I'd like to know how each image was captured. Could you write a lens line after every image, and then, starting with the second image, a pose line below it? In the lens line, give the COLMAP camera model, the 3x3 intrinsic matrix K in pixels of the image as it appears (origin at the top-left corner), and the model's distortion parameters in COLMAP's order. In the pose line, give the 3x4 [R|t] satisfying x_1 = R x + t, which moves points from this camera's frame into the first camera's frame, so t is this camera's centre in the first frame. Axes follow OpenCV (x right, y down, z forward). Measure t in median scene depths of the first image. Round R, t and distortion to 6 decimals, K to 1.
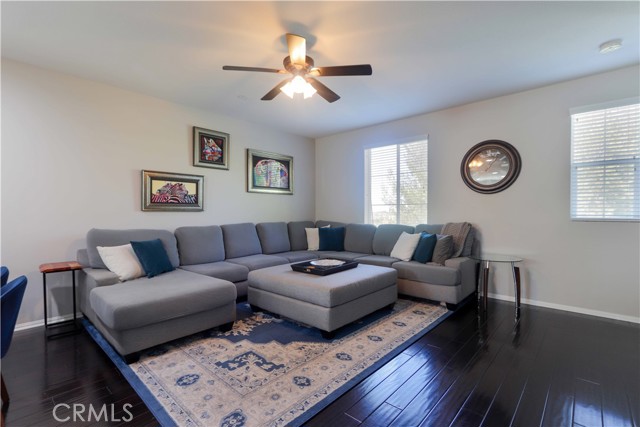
lens RADIAL K [[301.3, 0, 319.5], [0, 301.3, 214.6], [0, 0, 1]] dist [0.003705, 0.002371]
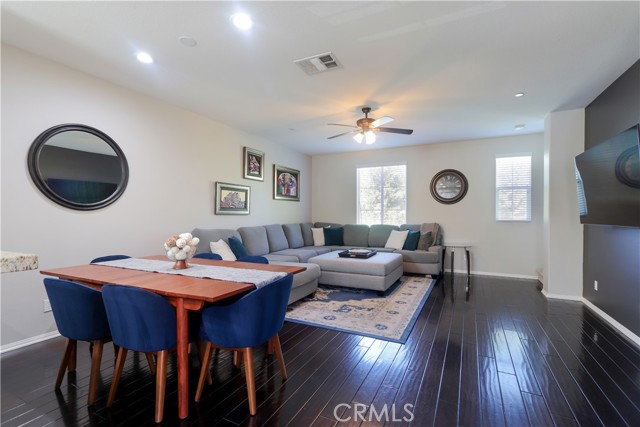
lens RADIAL K [[301.3, 0, 320.4], [0, 301.3, 212.7], [0, 0, 1]] dist [0.003705, 0.002371]
pose [[0.963498, 0.005542, 0.267659, -0.491893], [-0.001534, 0.999884, -0.015181, -0.001307], [-0.267712, 0.014216, 0.963394, -0.309130]]
